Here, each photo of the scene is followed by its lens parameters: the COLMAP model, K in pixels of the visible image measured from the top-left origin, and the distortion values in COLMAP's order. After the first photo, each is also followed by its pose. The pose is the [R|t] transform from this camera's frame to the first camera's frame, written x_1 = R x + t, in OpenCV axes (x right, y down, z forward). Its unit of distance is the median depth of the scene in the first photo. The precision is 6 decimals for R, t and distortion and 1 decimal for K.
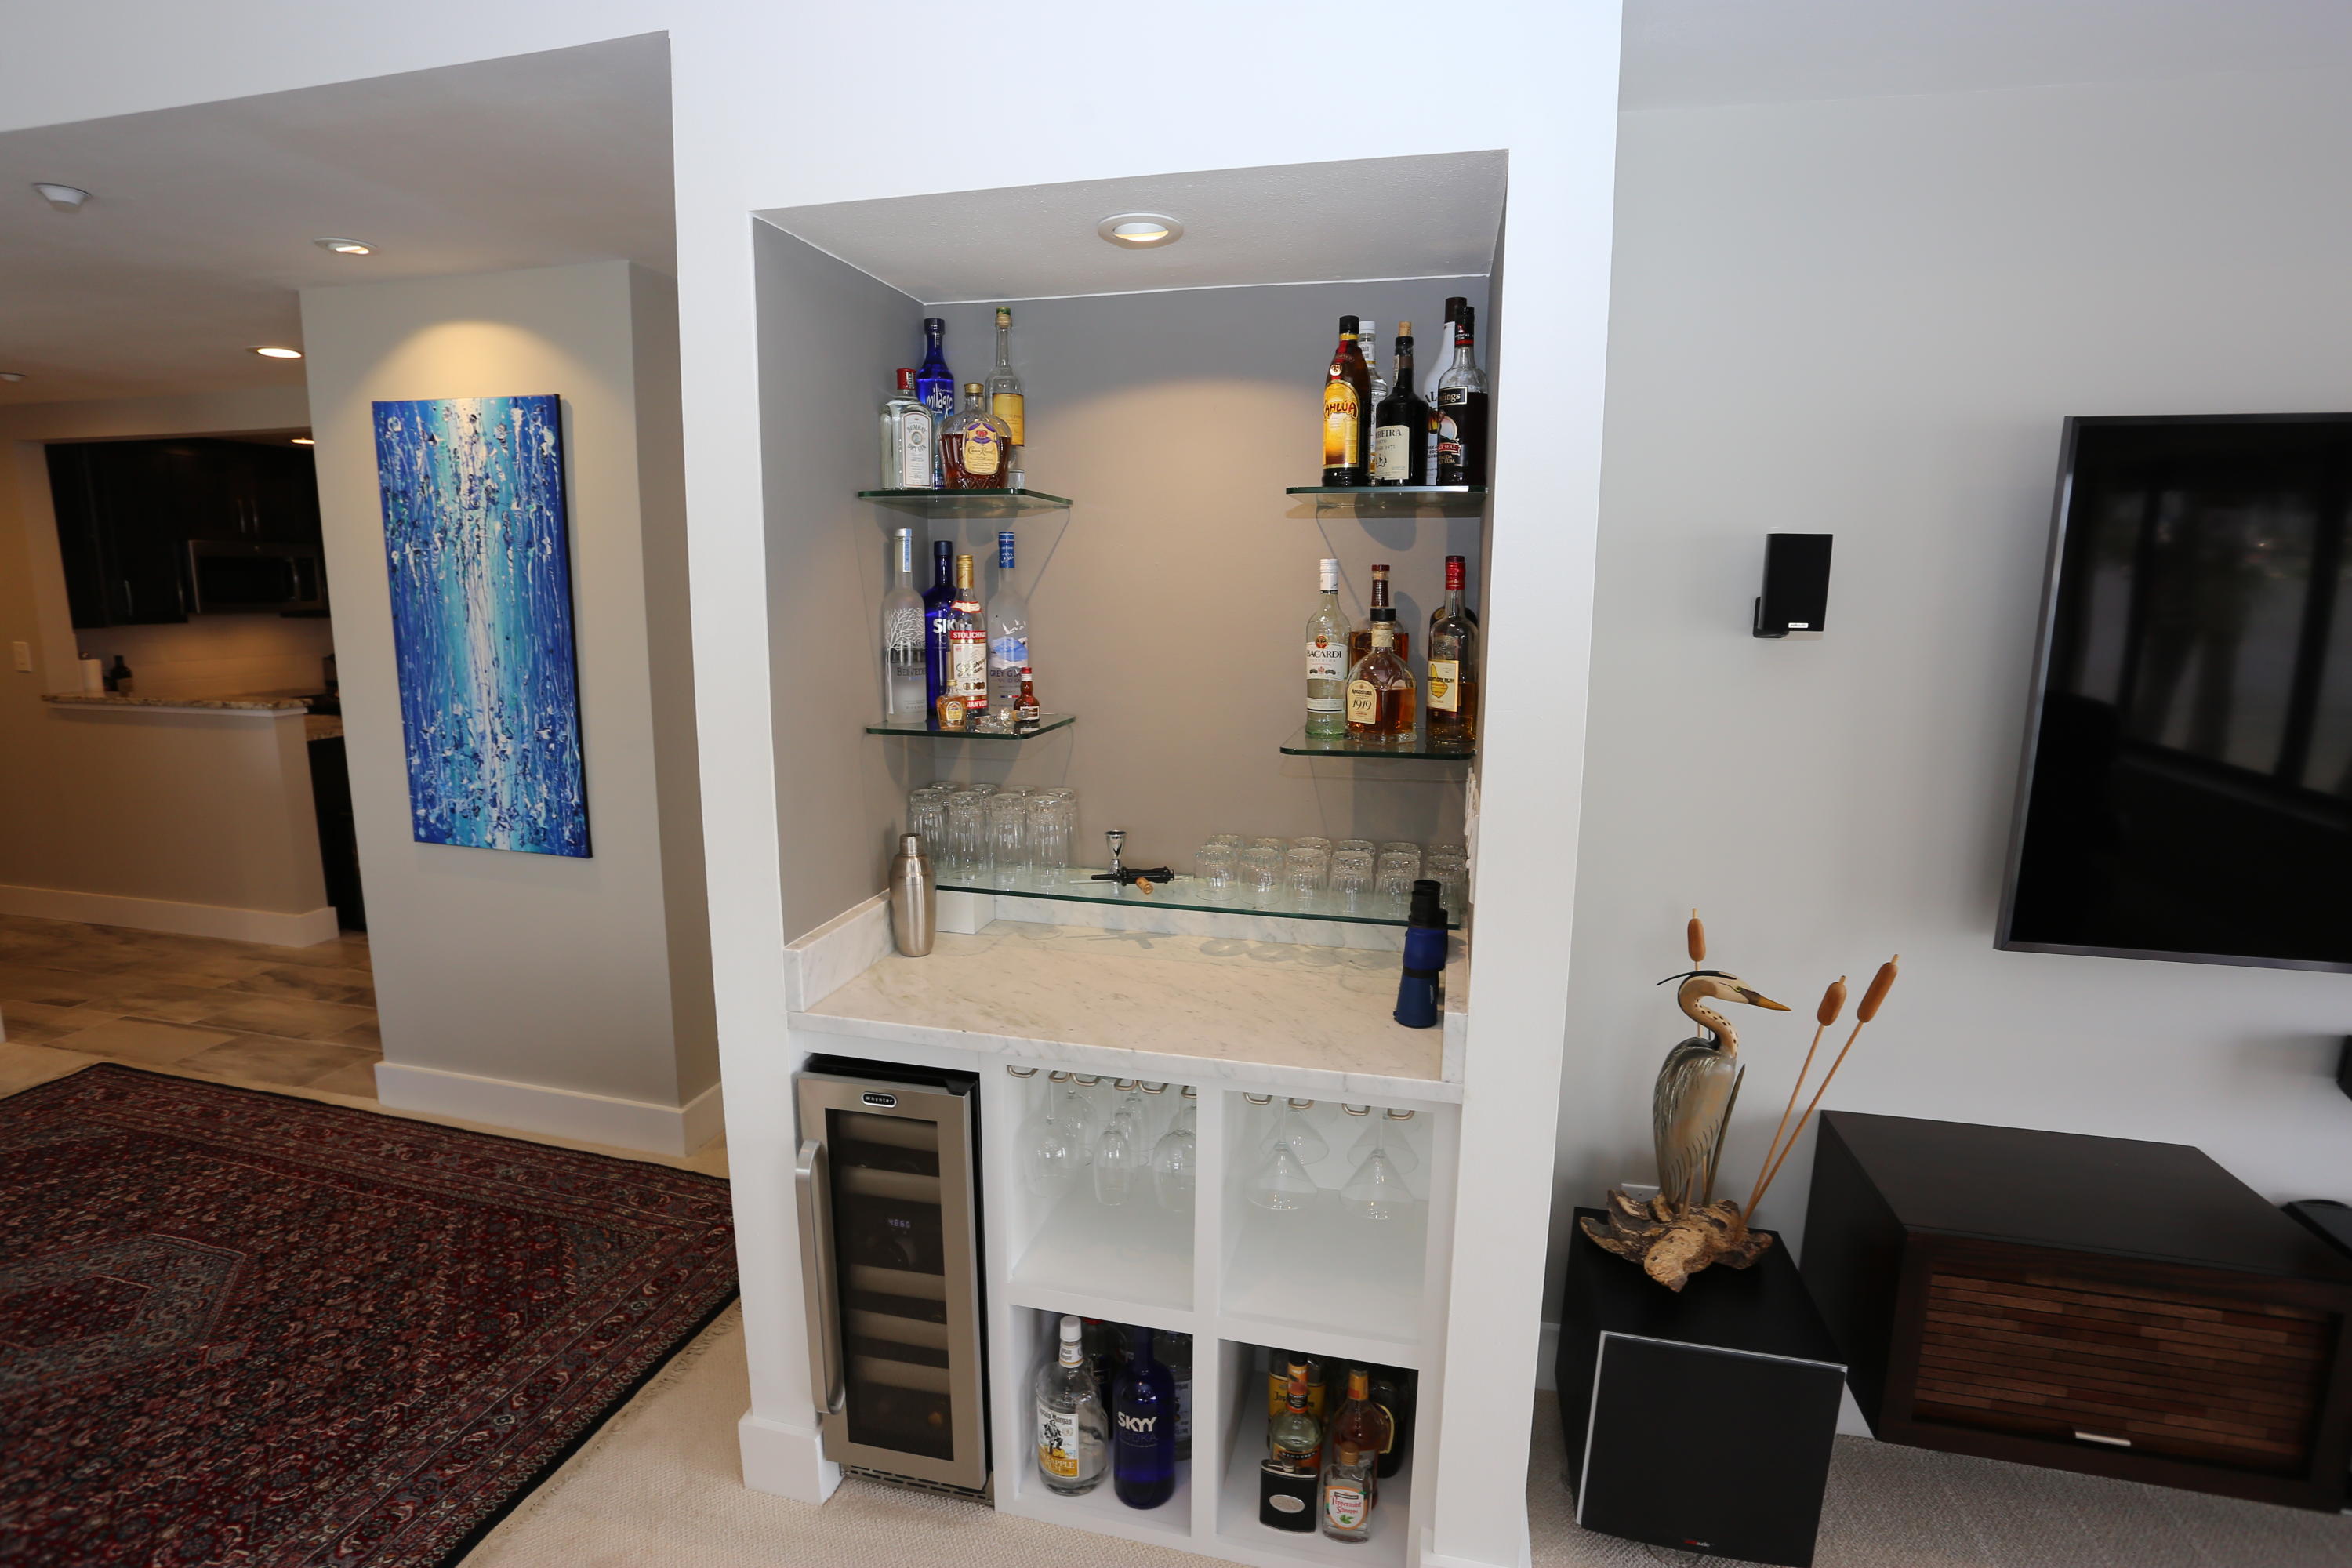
lens RADIAL K [[1143.9, 0, 1172.9], [0, 1143.9, 774.1], [0, 0, 1]] dist [-0.073337, 0.027830]
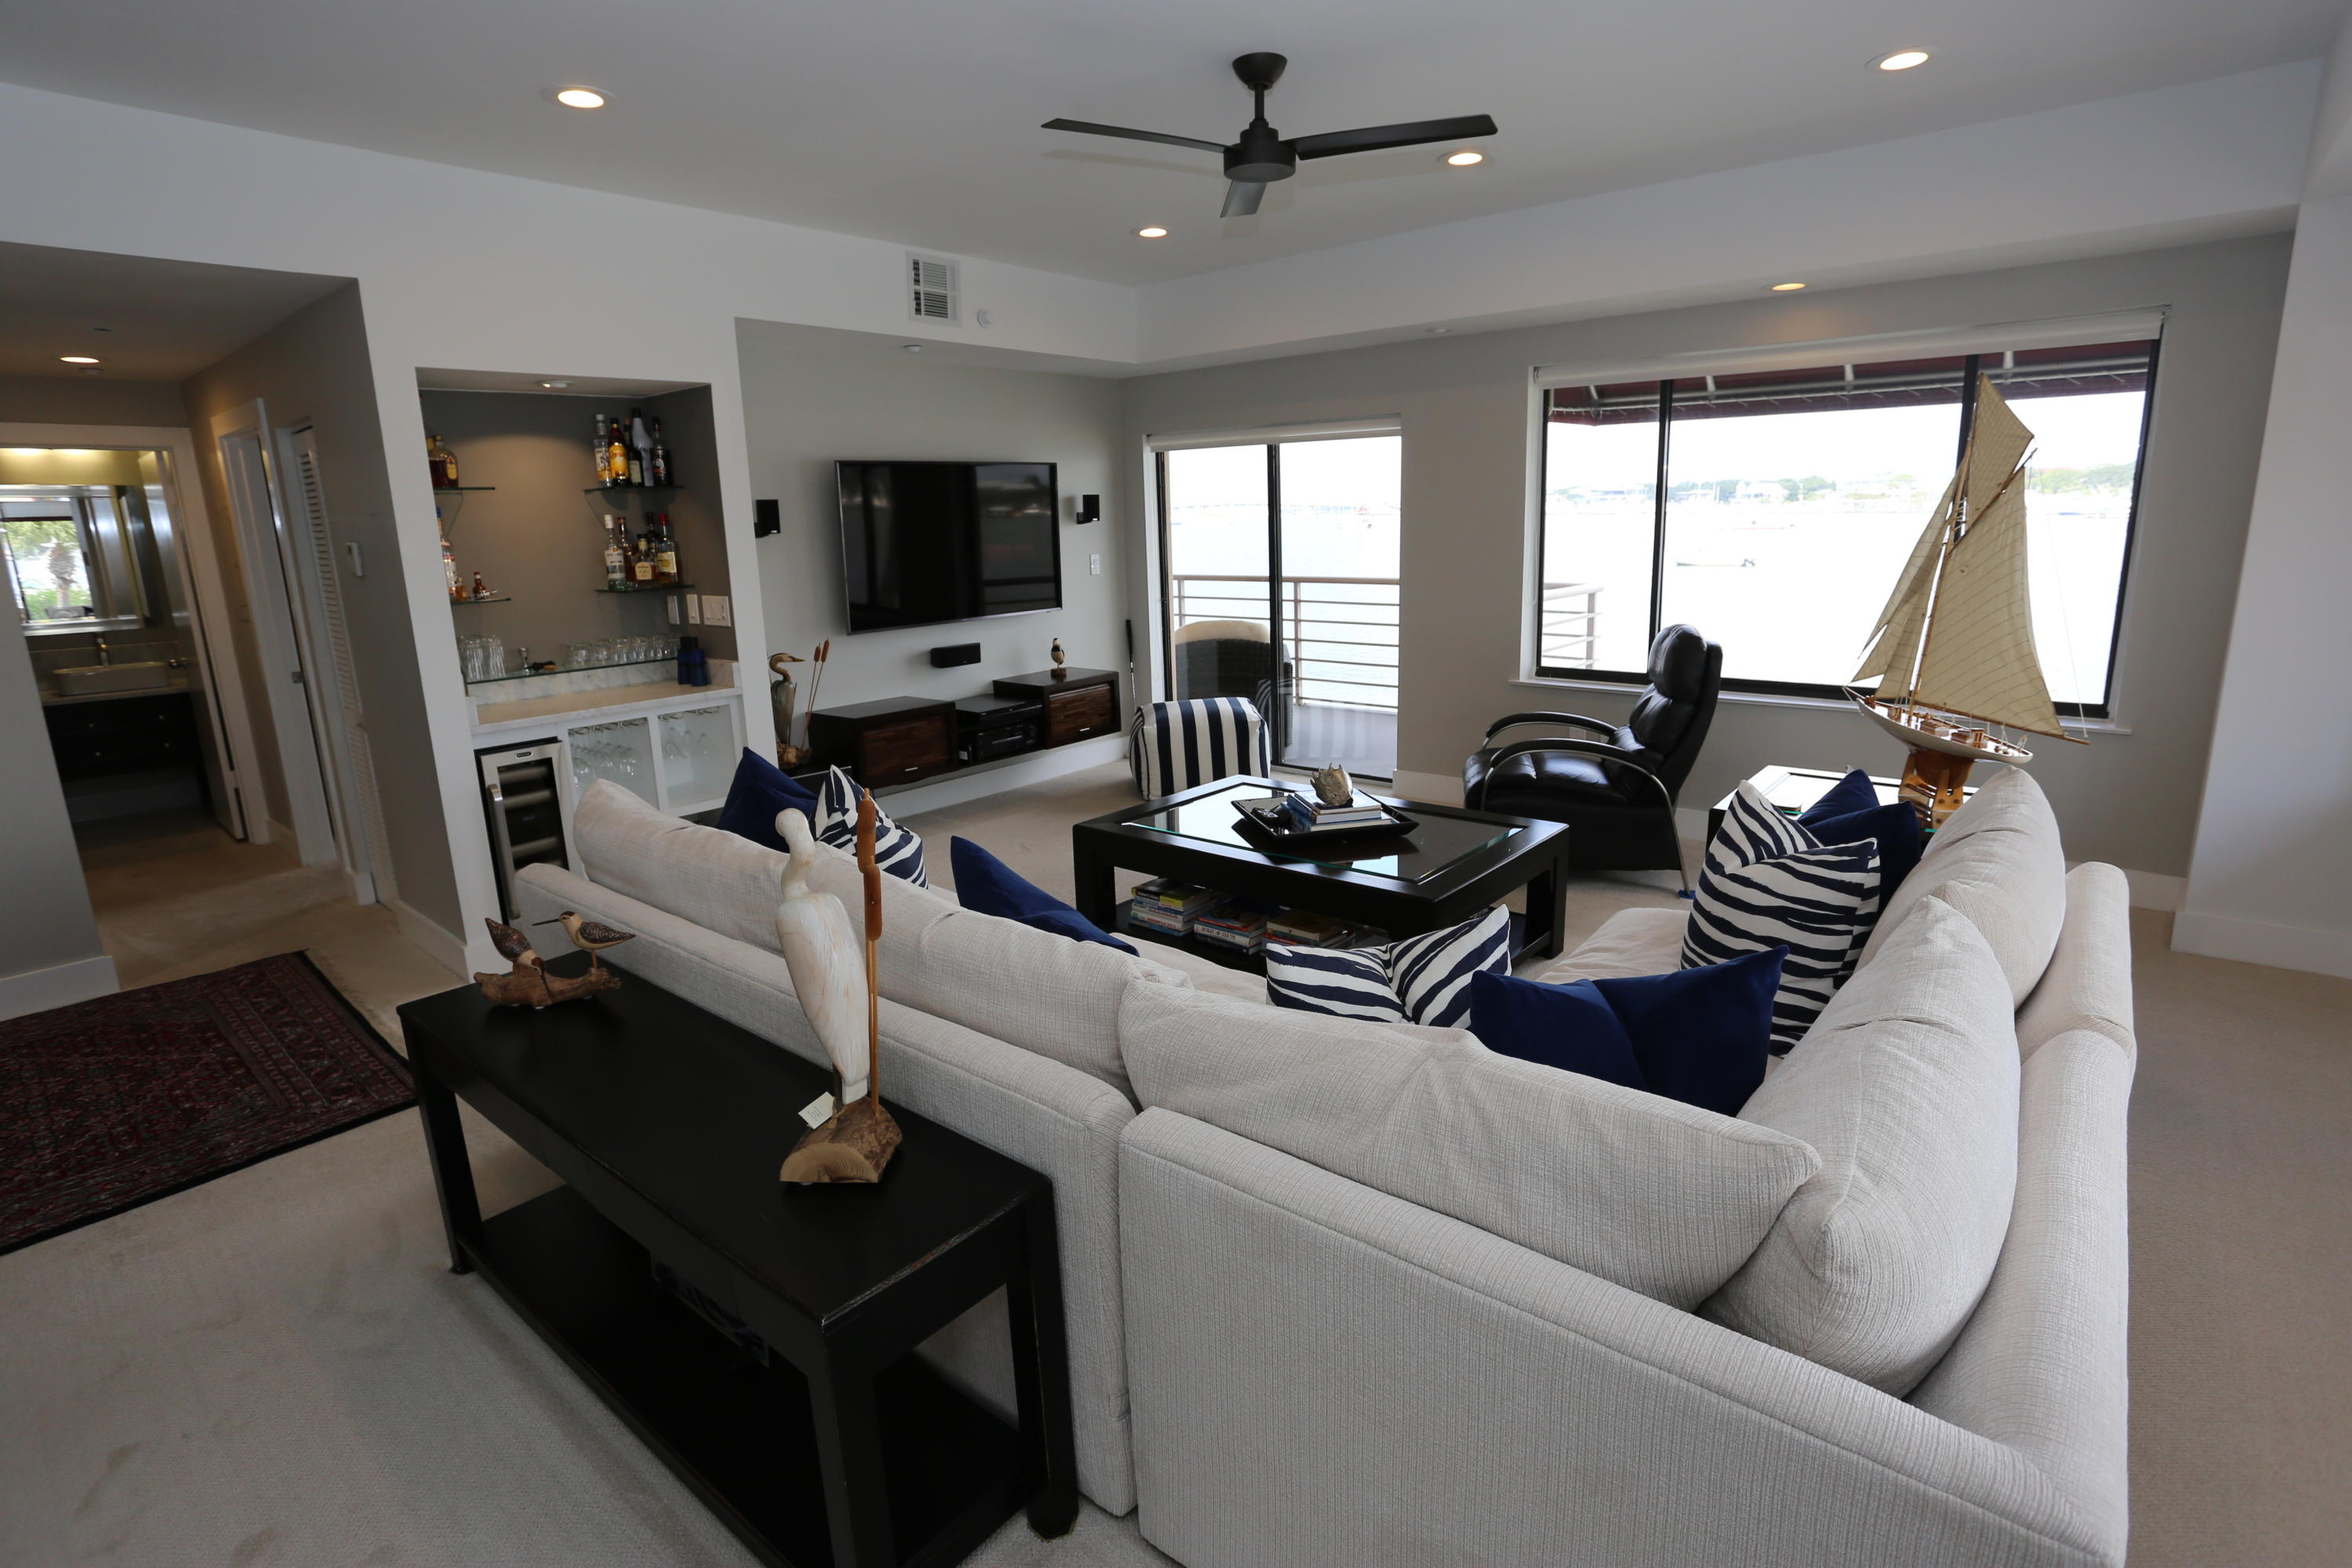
lens RADIAL K [[1143.9, 0, 1172.9], [0, 1143.9, 774.1], [0, 0, 1]] dist [-0.073337, 0.027830]
pose [[0.454788, -0.217662, 0.863592, -0.960539], [0.177633, 0.972361, 0.151530, 0.126255], [-0.872705, 0.084488, 0.480882, -0.733685]]
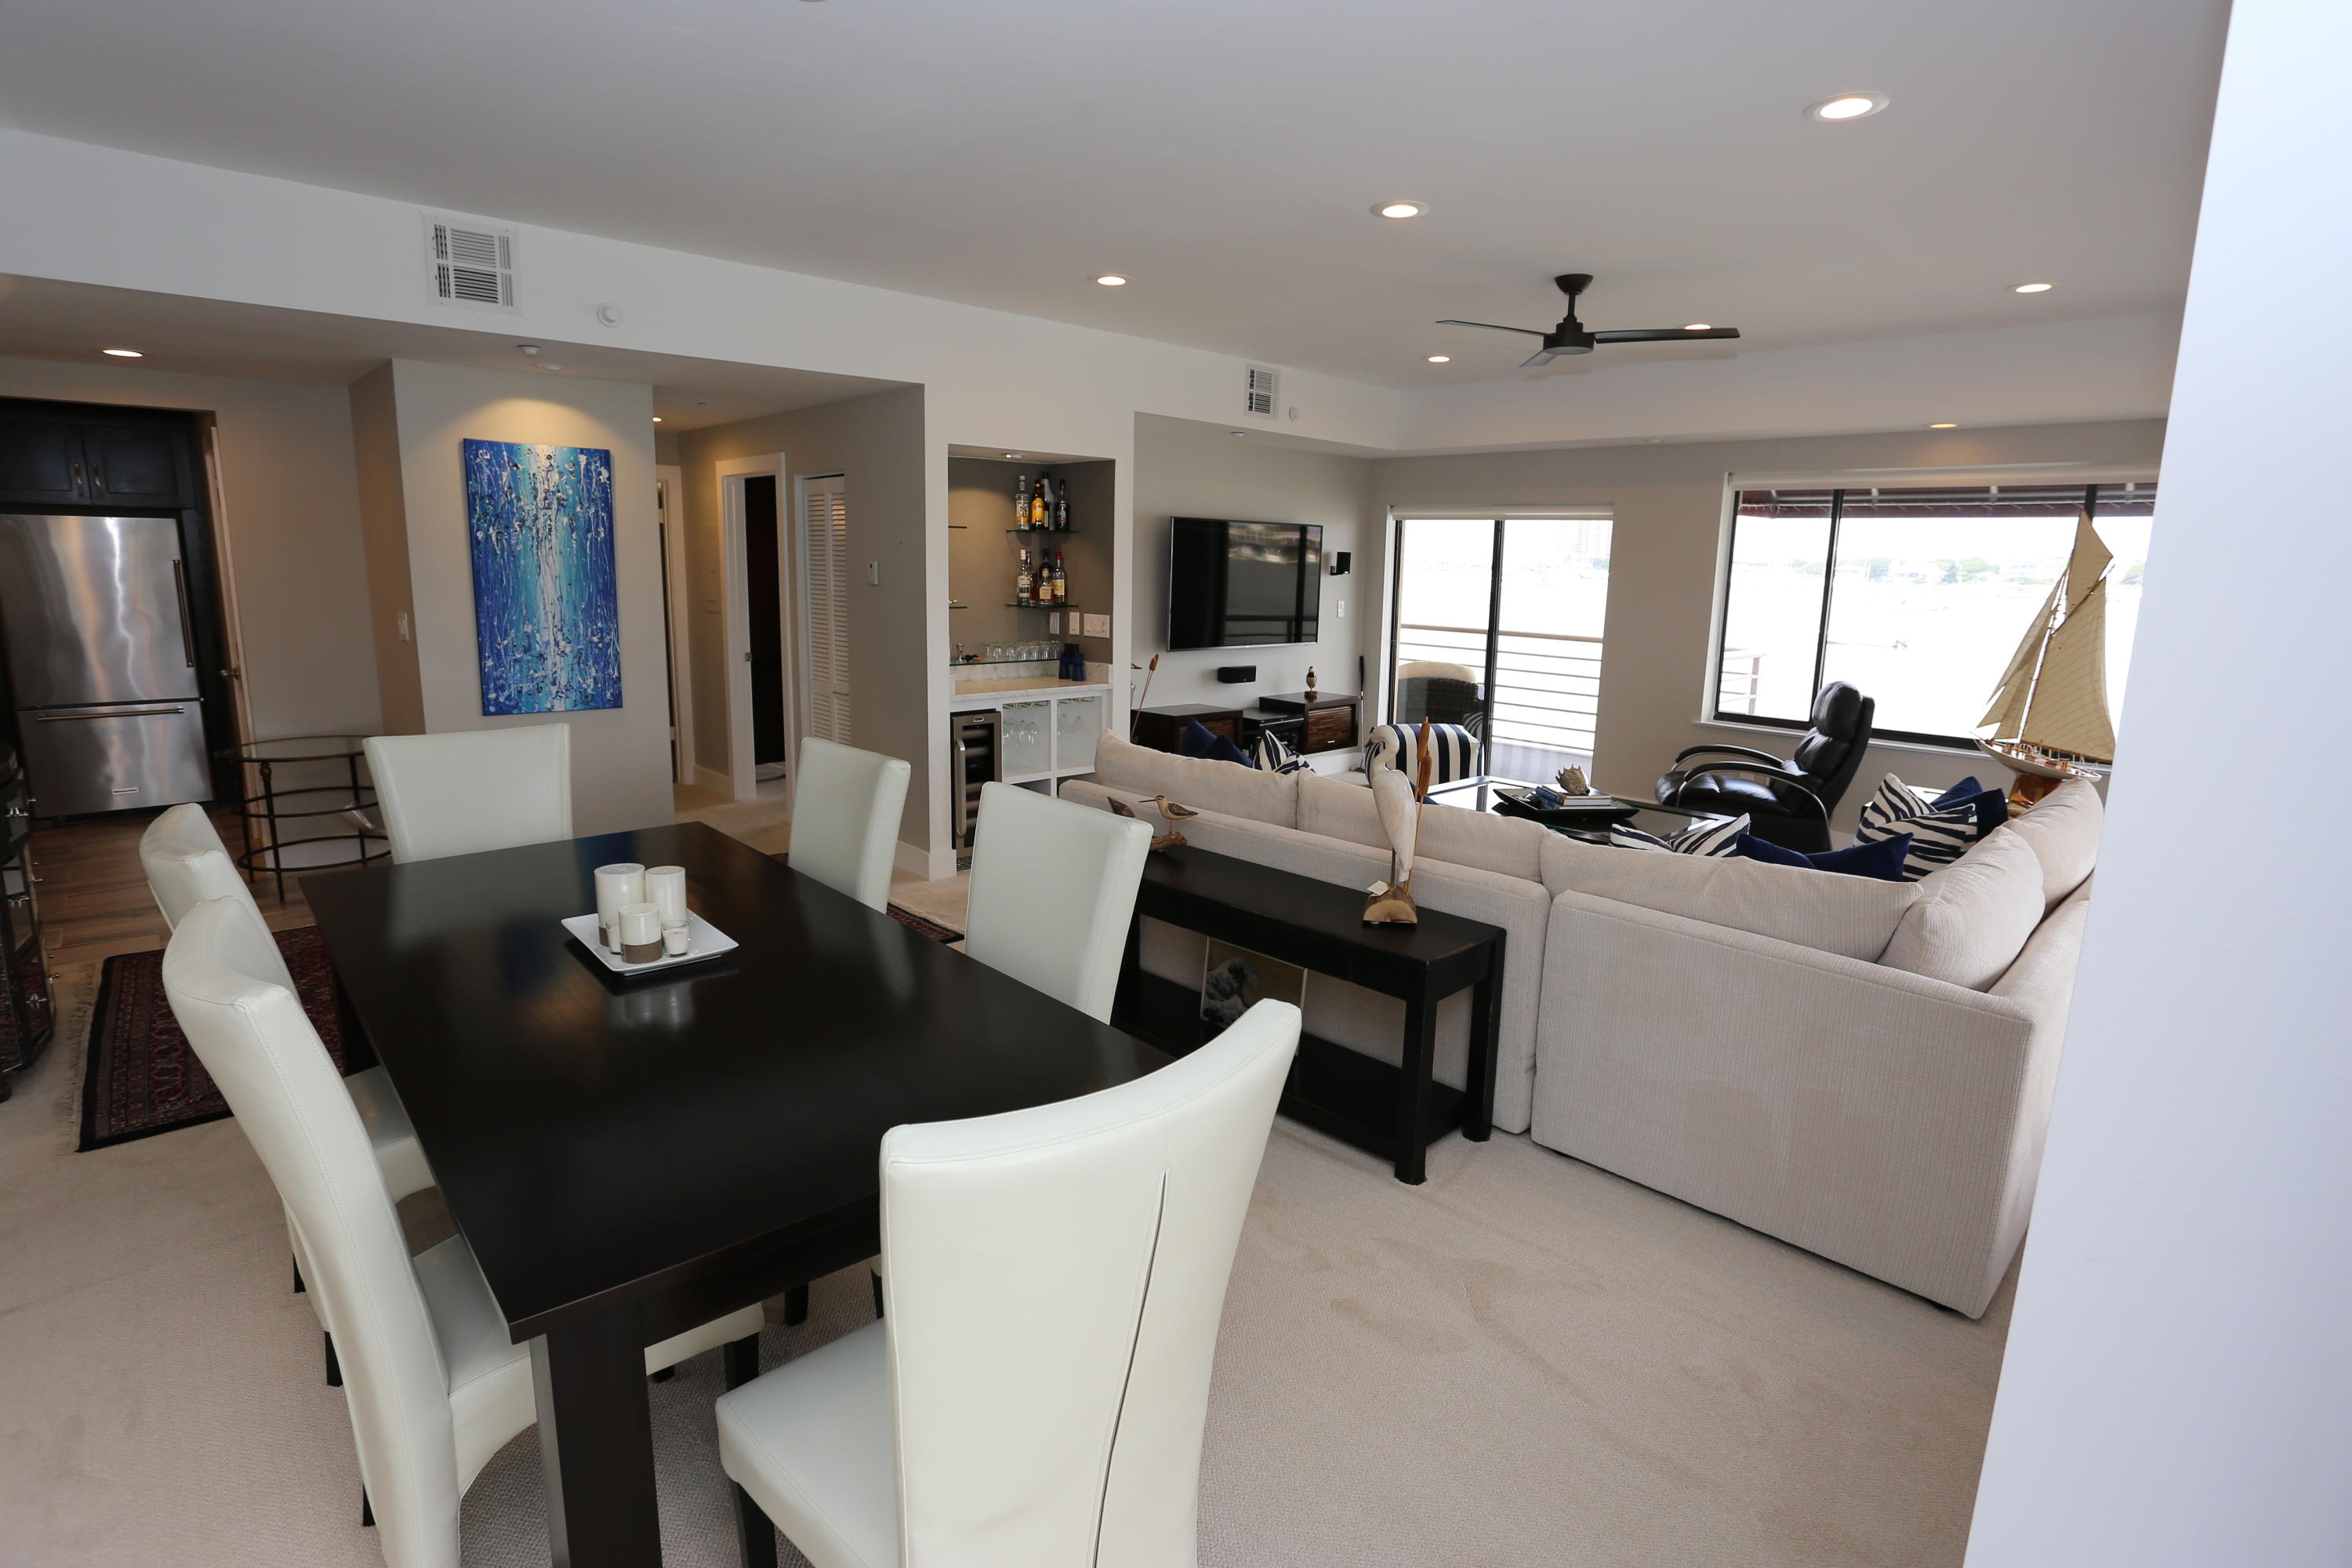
lens RADIAL K [[1143.9, 0, 1172.9], [0, 1143.9, 774.1], [0, 0, 1]] dist [-0.073337, 0.027830]
pose [[0.550175, -0.148996, 0.821649, -1.557169], [0.120276, 0.987832, 0.098595, 0.110684], [-0.826342, 0.044580, 0.561402, -0.739892]]
